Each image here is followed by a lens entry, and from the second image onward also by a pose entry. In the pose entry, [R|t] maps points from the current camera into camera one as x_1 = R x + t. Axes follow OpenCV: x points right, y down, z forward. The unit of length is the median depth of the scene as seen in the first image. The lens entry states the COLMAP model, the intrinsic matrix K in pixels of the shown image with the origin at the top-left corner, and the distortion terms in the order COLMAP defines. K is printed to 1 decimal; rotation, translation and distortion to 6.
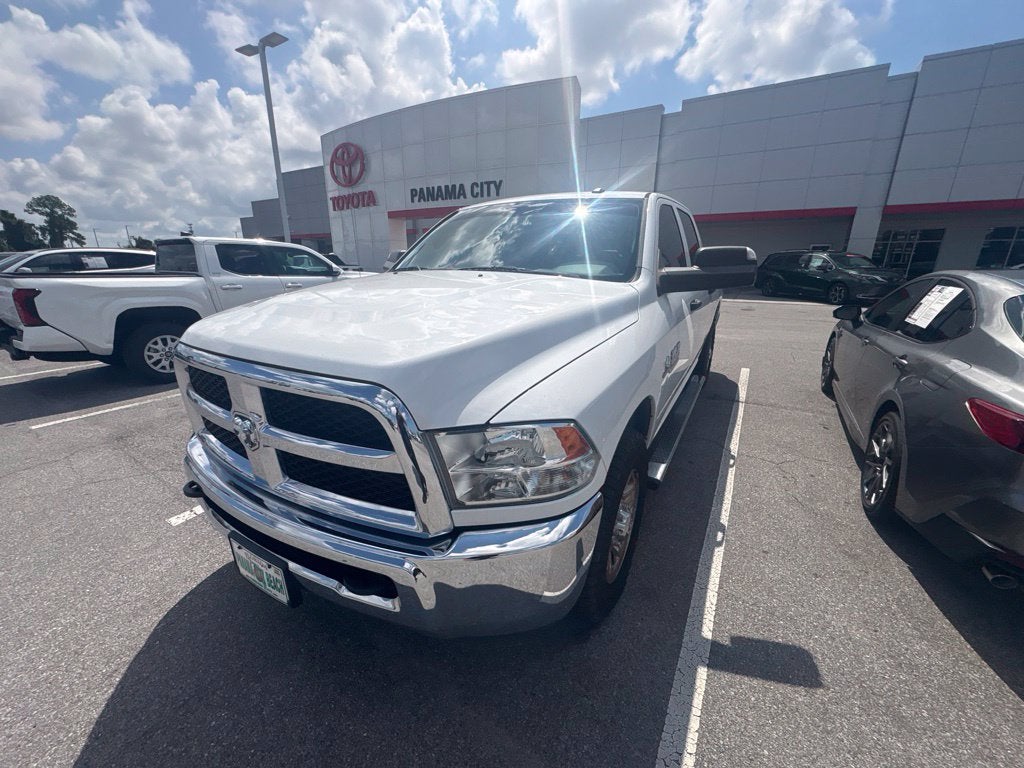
lens RADIAL K [[406.4, 0, 511.6], [0, 406.4, 386.6], [0, 0, 1]] dist [0.001591, -0.000827]
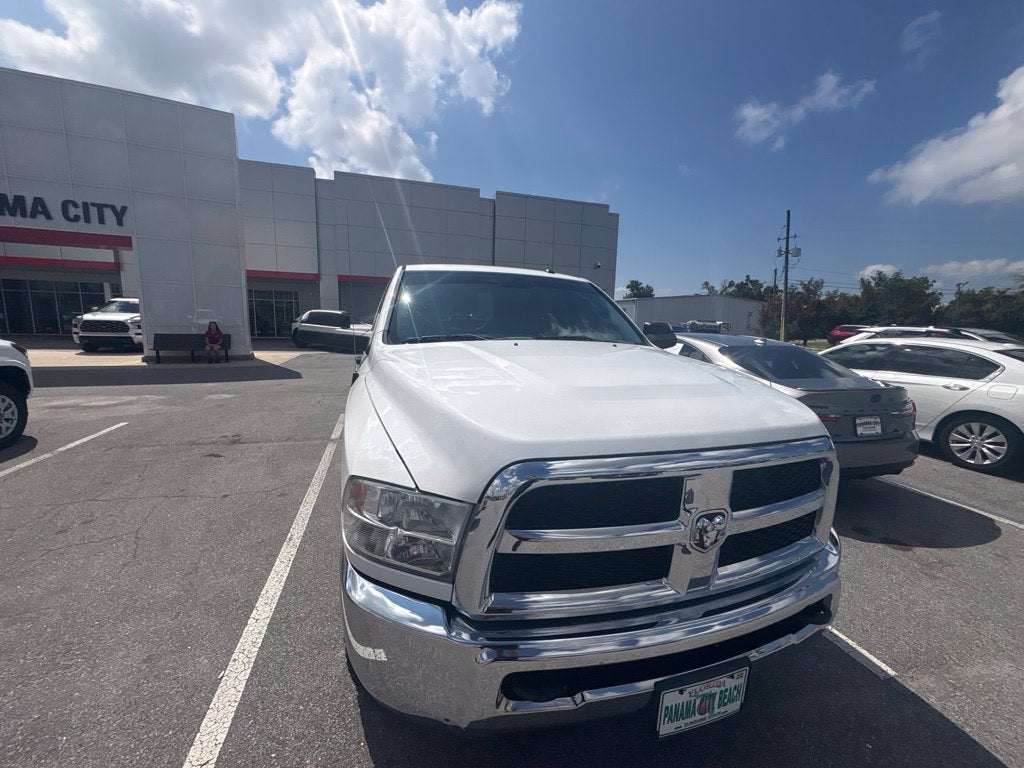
lens RADIAL K [[406.4, 0, 510.4], [0, 406.4, 388.3], [0, 0, 1]] dist [0.001591, -0.000827]
pose [[0.672124, -0.103319, 0.733195, -0.125164], [0.193543, 0.980305, -0.039281, -0.019219], [-0.714696, 0.168306, 0.678883, 0.053081]]
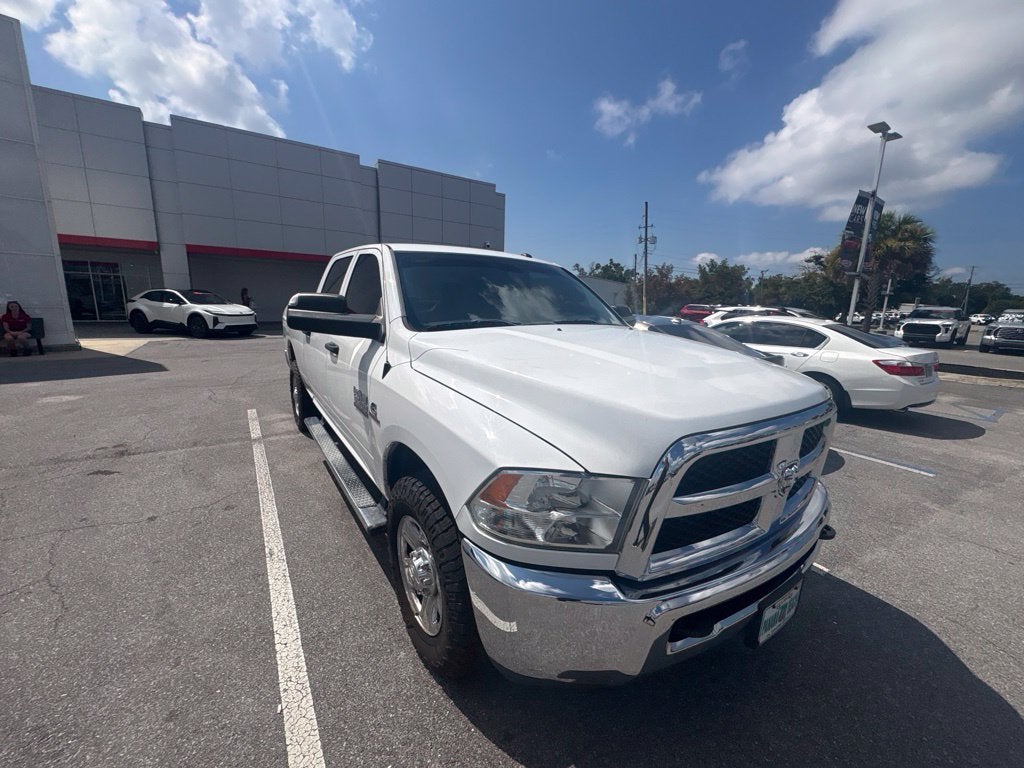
lens RADIAL K [[406.4, 0, 511.3], [0, 406.4, 387.8], [0, 0, 1]] dist [0.001591, -0.000827]
pose [[0.432823, -0.171527, 0.885010, -0.154544], [0.240193, 0.968185, 0.070179, -0.031112], [-0.868891, 0.182198, 0.460252, 0.088985]]
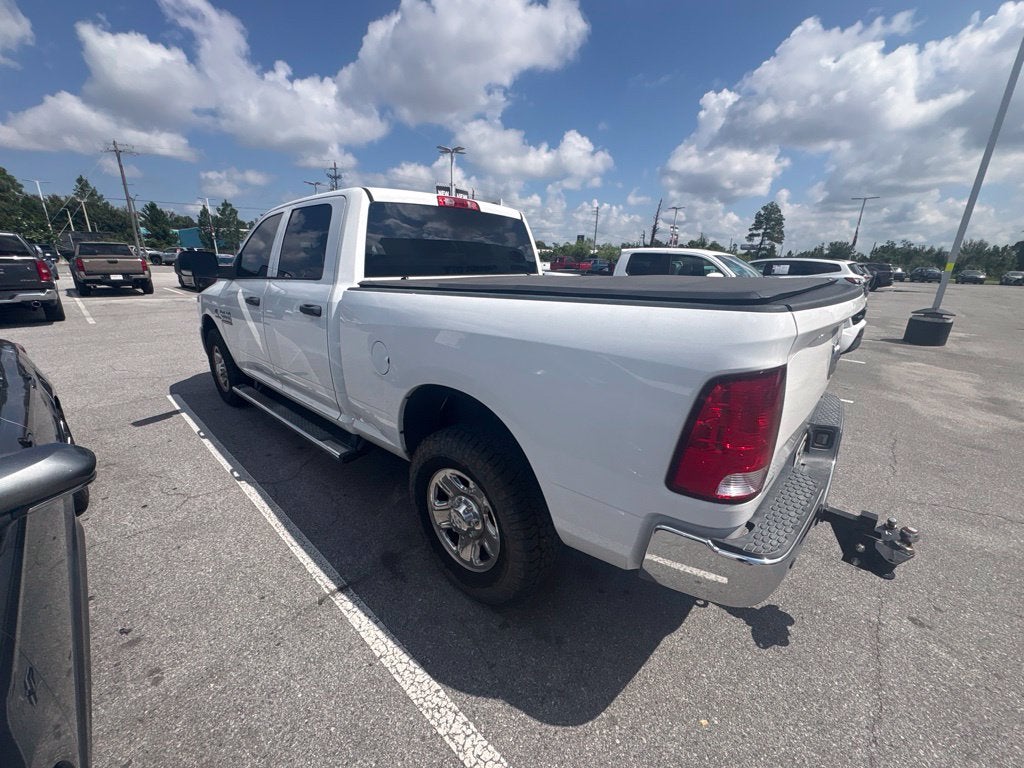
lens RADIAL K [[406.4, 0, 510.1], [0, 406.4, 386.7], [0, 0, 1]] dist [0.001591, -0.000827]
pose [[-0.209202, 0.289698, -0.933975, 0.246772], [-0.311972, 0.885427, 0.344518, -0.104632], [0.926773, 0.363448, -0.094855, 0.321454]]
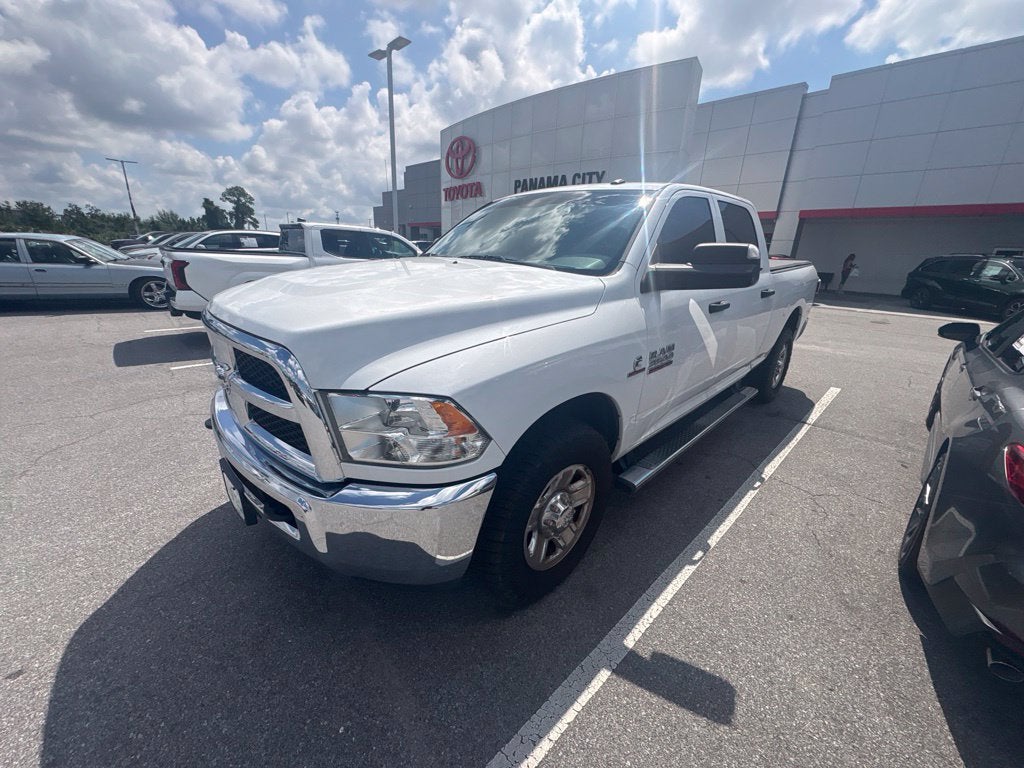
lens RADIAL K [[406.4, 0, 510.7], [0, 406.4, 386.0], [0, 0, 1]] dist [0.001591, -0.000827]
pose [[0.966562, 0.113032, -0.230177, 0.039042], [-0.109168, 0.993586, 0.029498, 0.000192], [0.232034, -0.003384, 0.972702, -0.000928]]
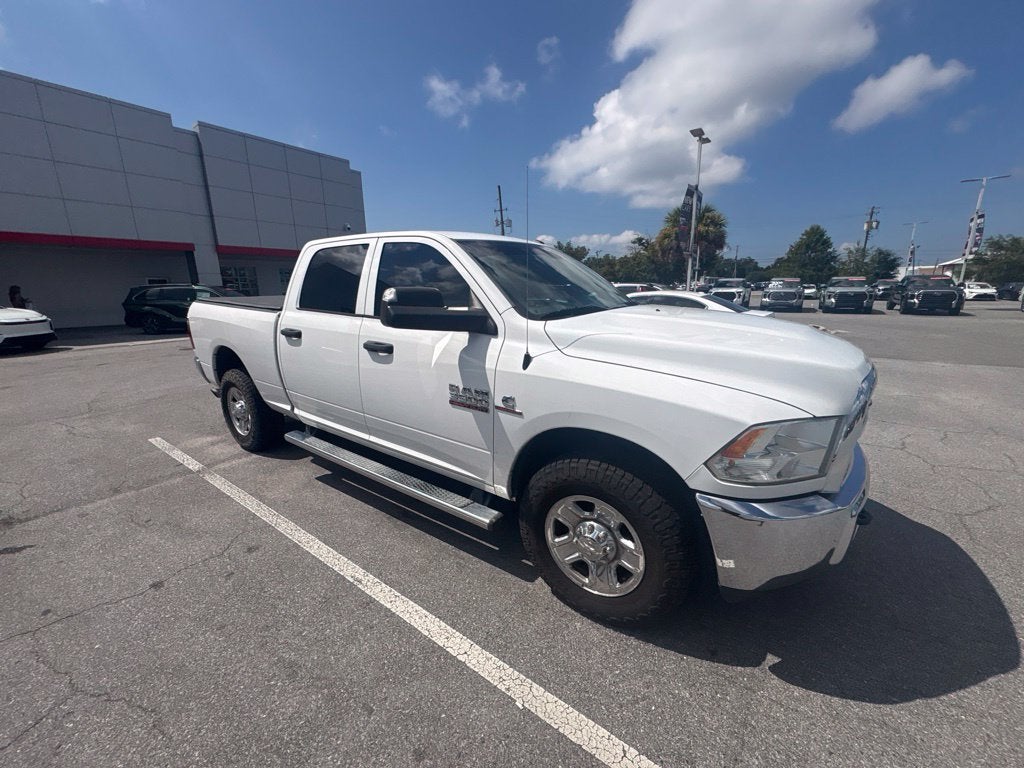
lens RADIAL K [[406.4, 0, 512.5], [0, 406.4, 385.8], [0, 0, 1]] dist [0.001591, -0.000827]
pose [[0.096798, -0.234812, 0.967209, -0.182491], [0.309028, 0.930836, 0.195054, -0.054430], [-0.946114, 0.280014, 0.162666, 0.161131]]
